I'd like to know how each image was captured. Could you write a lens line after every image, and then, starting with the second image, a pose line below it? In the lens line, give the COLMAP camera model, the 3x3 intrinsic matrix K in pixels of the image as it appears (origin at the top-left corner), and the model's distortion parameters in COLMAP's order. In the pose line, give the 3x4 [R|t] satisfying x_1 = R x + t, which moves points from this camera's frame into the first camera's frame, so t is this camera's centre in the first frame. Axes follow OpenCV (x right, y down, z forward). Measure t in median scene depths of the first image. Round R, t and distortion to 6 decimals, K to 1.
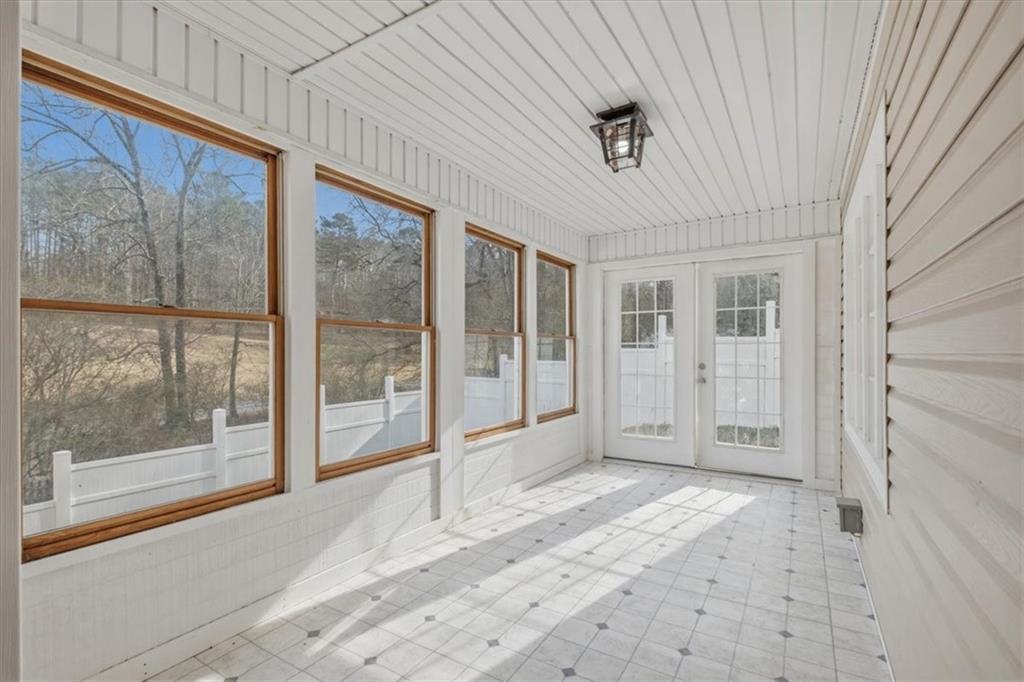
lens RADIAL K [[467.9, 0, 510.2], [0, 467.9, 349.3], [0, 0, 1]] dist [0.000146, -0.000295]
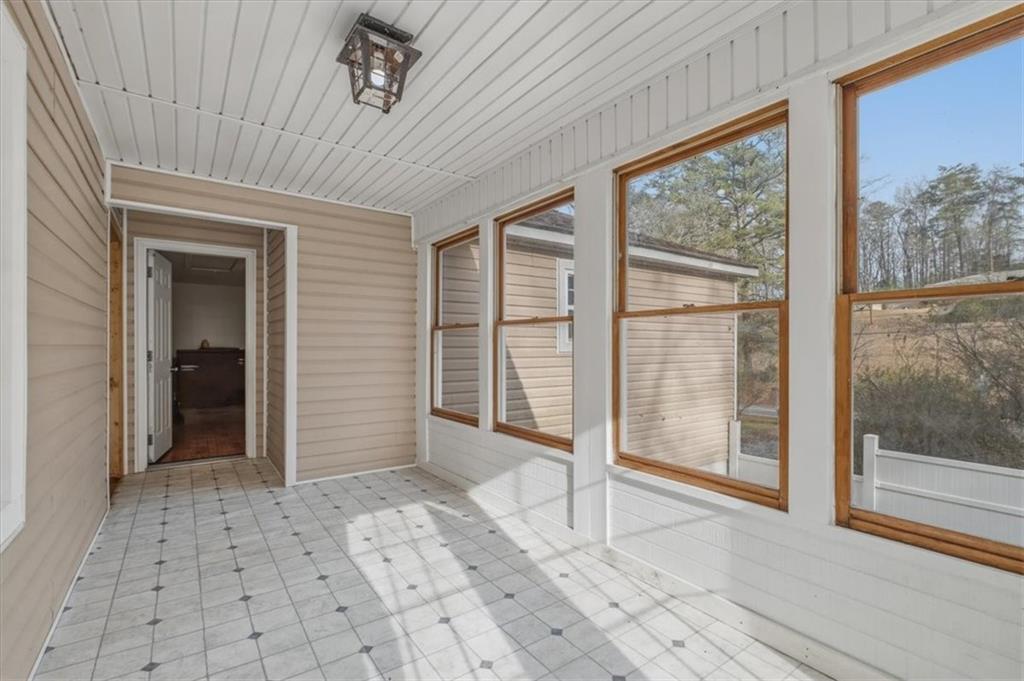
lens RADIAL K [[467.9, 0, 510.2], [0, 467.9, 348.8], [0, 0, 1]] dist [0.000146, -0.000295]
pose [[-0.390398, 0.005453, -0.920630, 0.815387], [0.006822, 0.999972, 0.003031, 0.017208], [0.920621, -0.005097, -0.390424, 1.420348]]
